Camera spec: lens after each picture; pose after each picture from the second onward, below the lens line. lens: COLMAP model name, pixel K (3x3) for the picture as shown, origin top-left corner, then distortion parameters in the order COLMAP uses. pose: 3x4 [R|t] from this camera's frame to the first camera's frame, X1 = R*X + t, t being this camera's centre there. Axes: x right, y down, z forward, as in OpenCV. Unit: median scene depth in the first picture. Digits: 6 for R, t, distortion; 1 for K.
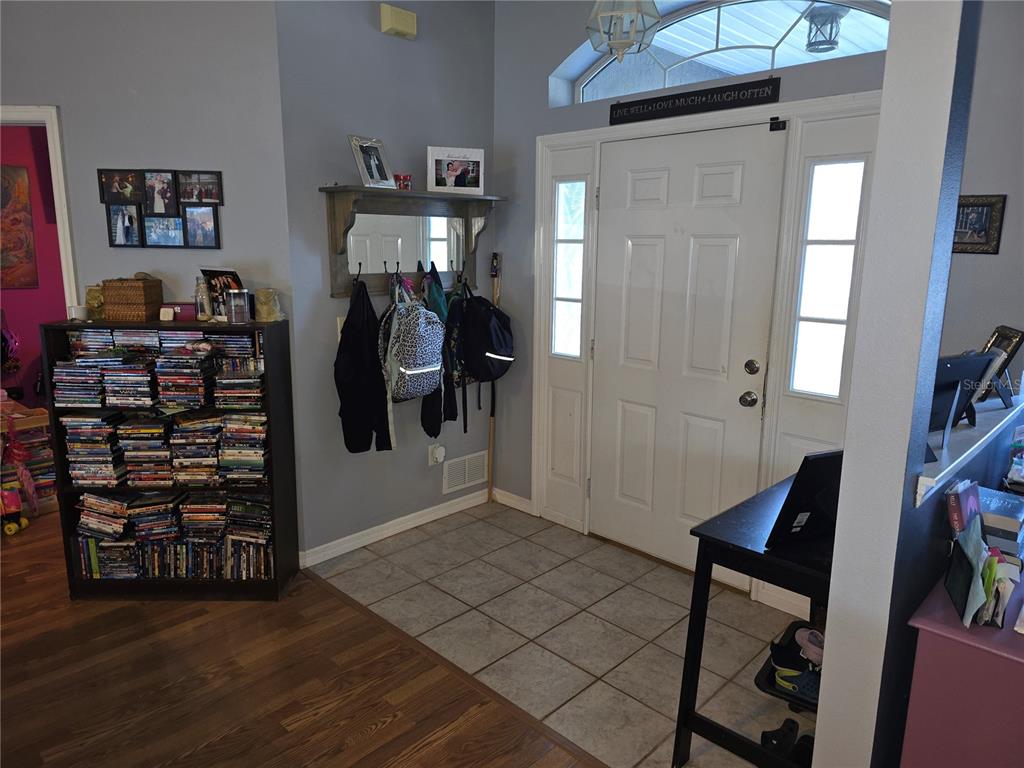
lens RADIAL K [[688.1, 0, 514.4], [0, 688.1, 373.5], [0, 0, 1]] dist [0.075335, -0.077656]
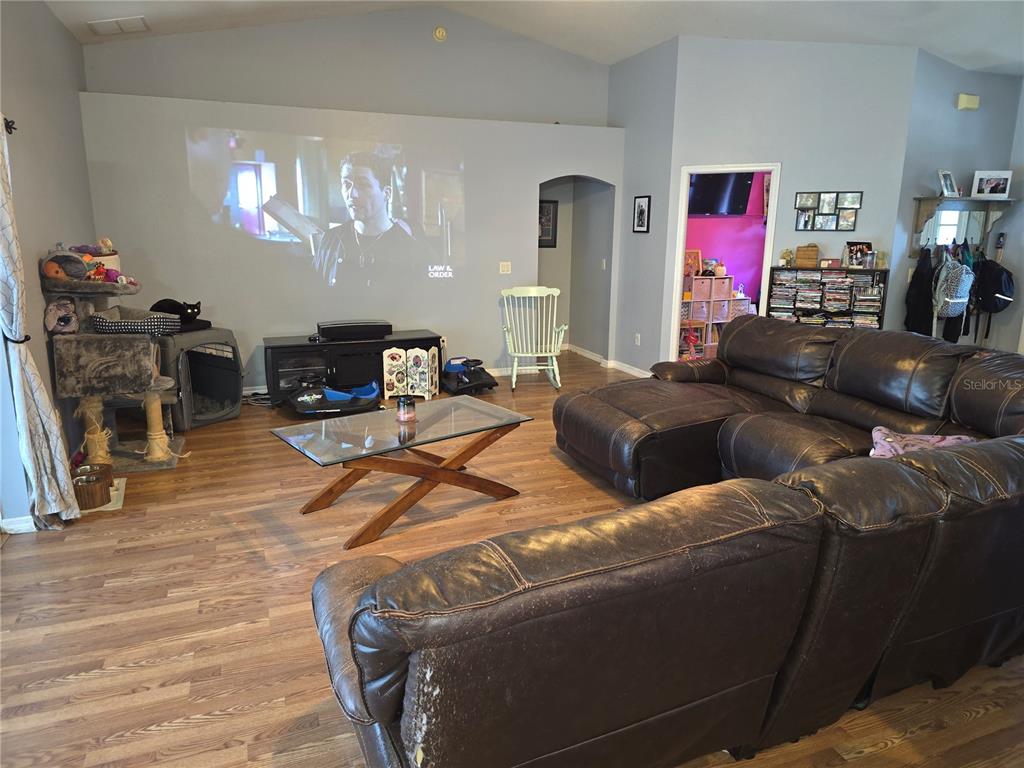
lens RADIAL K [[688.1, 0, 514.4], [0, 688.1, 373.5], [0, 0, 1]] dist [0.075335, -0.077656]
pose [[0.907189, 0.083378, -0.412379, -0.427555], [-0.077022, 0.996514, 0.032044, 0.217476], [0.413613, 0.002692, 0.910449, -1.113985]]
